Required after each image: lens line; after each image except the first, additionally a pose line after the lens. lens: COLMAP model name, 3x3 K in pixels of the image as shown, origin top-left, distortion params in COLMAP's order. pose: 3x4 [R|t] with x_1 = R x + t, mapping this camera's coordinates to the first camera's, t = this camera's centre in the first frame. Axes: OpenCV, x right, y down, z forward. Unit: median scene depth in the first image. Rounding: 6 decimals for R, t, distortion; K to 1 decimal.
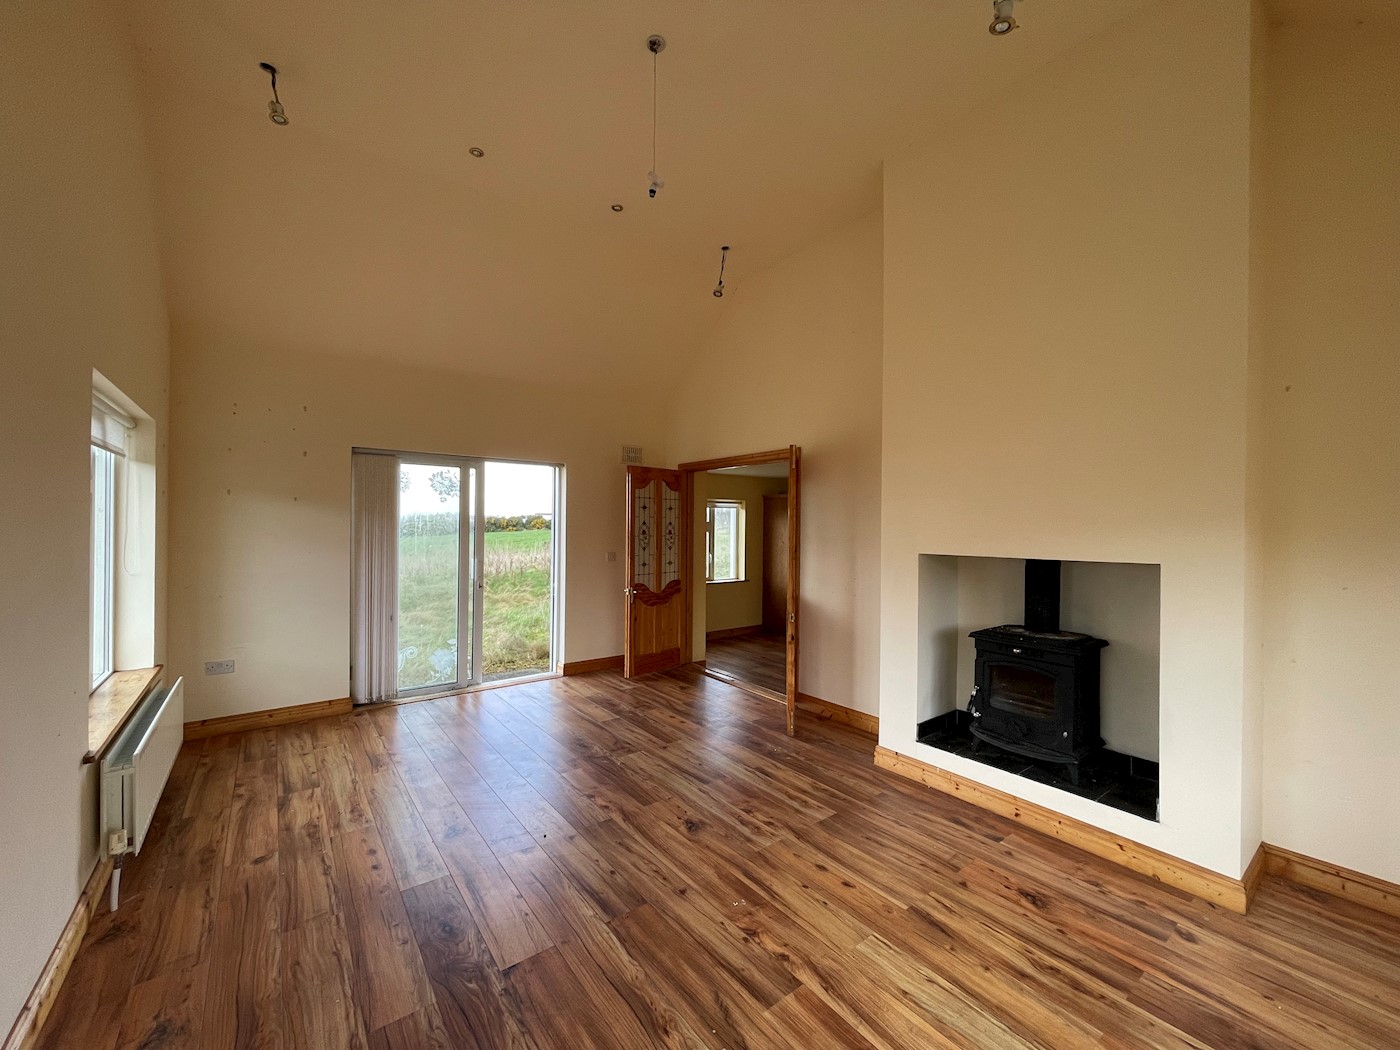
lens RADIAL K [[564.4, 0, 694.8], [0, 564.4, 529.4], [0, 0, 1]] dist [-0.001455, 0.000696]
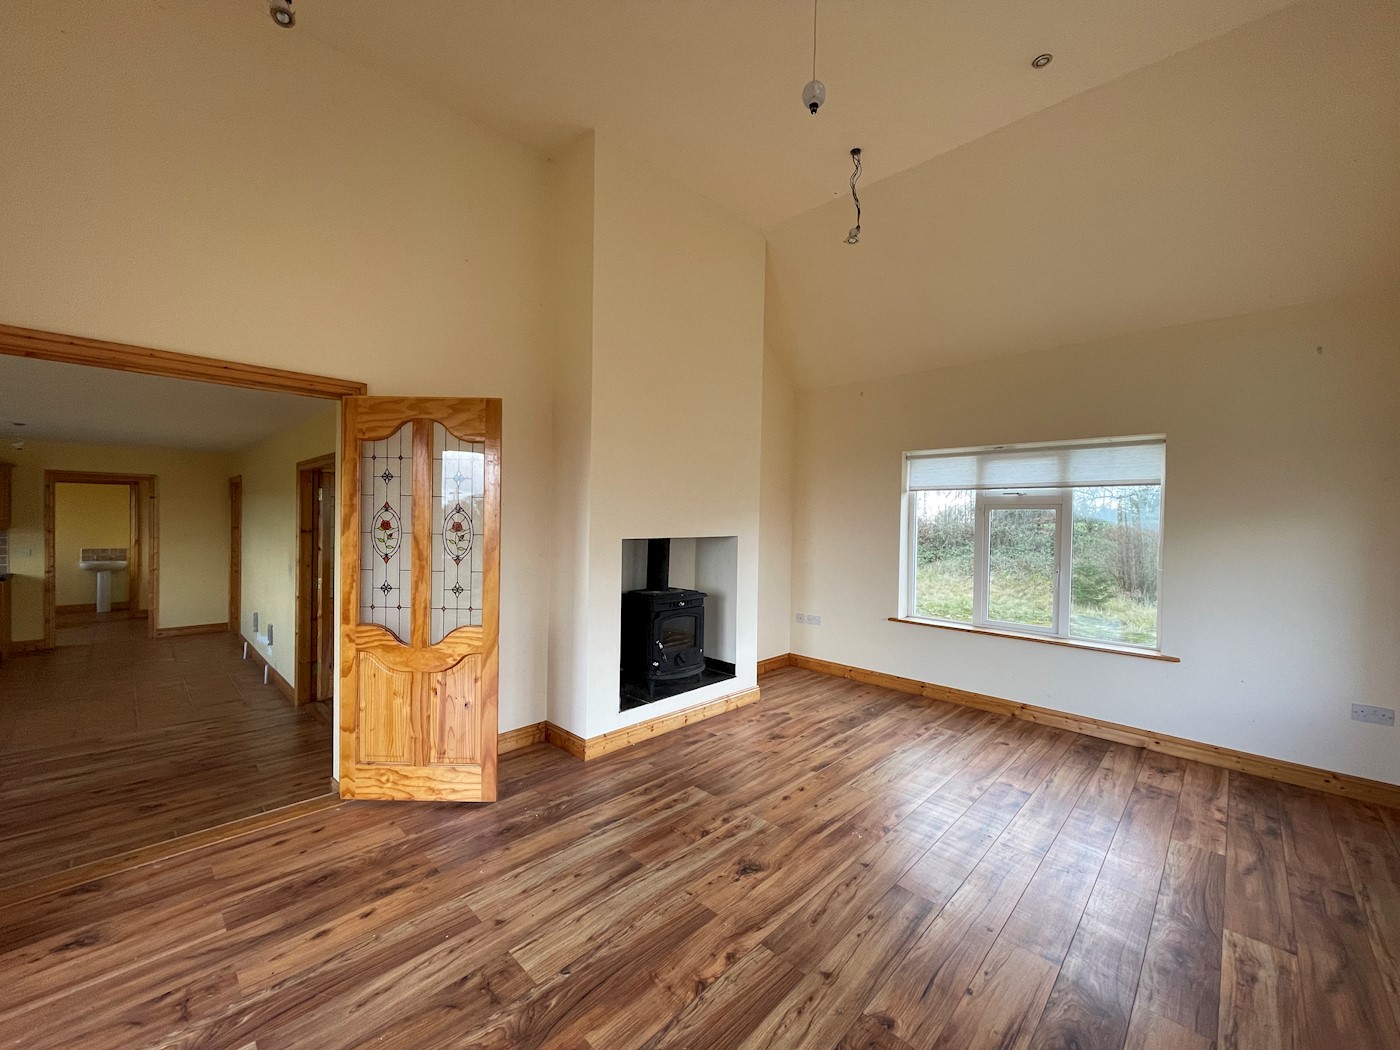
lens RADIAL K [[564.4, 0, 700.3], [0, 564.4, 502.8], [0, 0, 1]] dist [-0.001455, 0.000696]
pose [[-0.151843, 0.016190, 0.988272, -0.804701], [-0.004429, 0.999845, -0.017060, -0.009499], [-0.988395, -0.006967, -0.151748, 1.155812]]
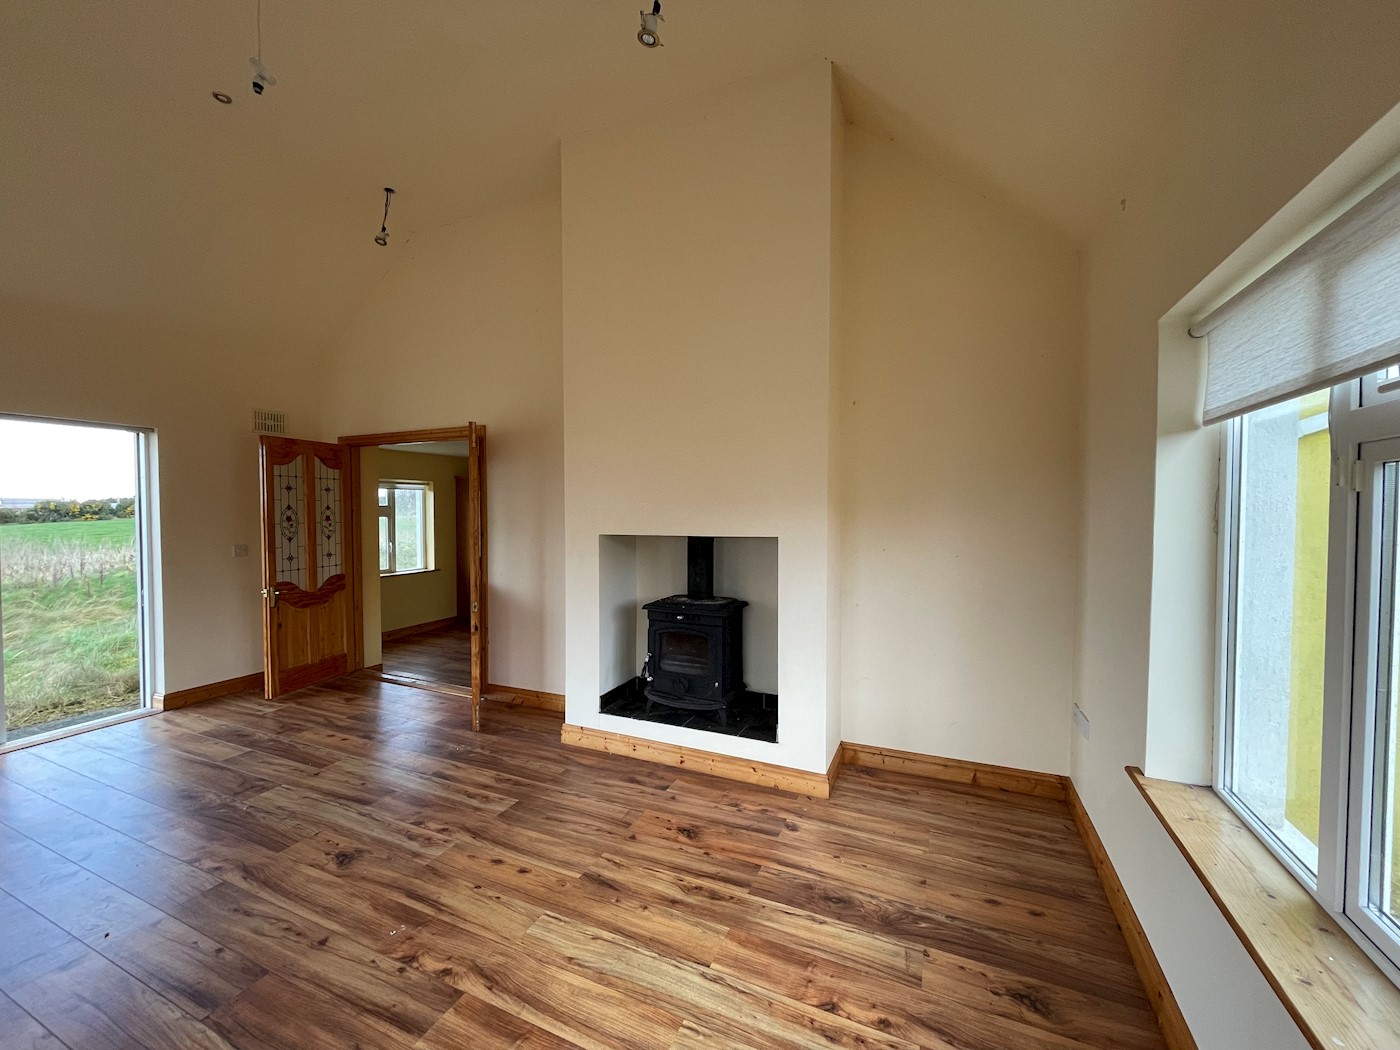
lens RADIAL K [[564.4, 0, 696.0], [0, 564.4, 528.5], [0, 0, 1]] dist [-0.001455, 0.000696]
pose [[0.875812, -0.025076, 0.482000, 0.059639], [0.011952, 0.999470, 0.030281, 0.002985], [-0.482504, -0.020760, 0.875648, 0.001267]]
